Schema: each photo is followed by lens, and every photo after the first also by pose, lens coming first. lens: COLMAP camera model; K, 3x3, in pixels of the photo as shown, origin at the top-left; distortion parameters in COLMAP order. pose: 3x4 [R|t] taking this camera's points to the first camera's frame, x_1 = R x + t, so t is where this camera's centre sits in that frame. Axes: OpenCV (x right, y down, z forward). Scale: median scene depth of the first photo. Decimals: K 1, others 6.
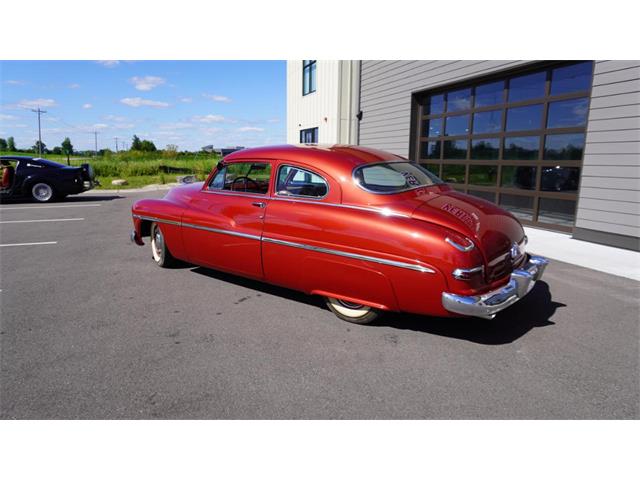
lens RADIAL K [[427.1, 0, 320.0], [0, 427.1, 240.0], [0, 0, 1]] dist [-0.007711, 0.001210]
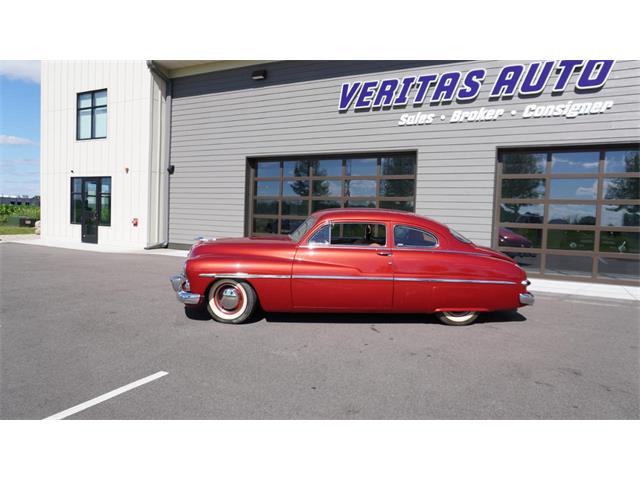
lens RADIAL K [[443.0, 0, 320.0], [0, 443.0, 240.0], [0, 0, 1]] dist [-0.009361, 0.002182]
pose [[0.706405, -0.022459, 0.707451, -0.477692], [0.110069, 0.990823, -0.078452, -0.013679], [-0.699197, 0.133287, 0.702395, 0.070157]]
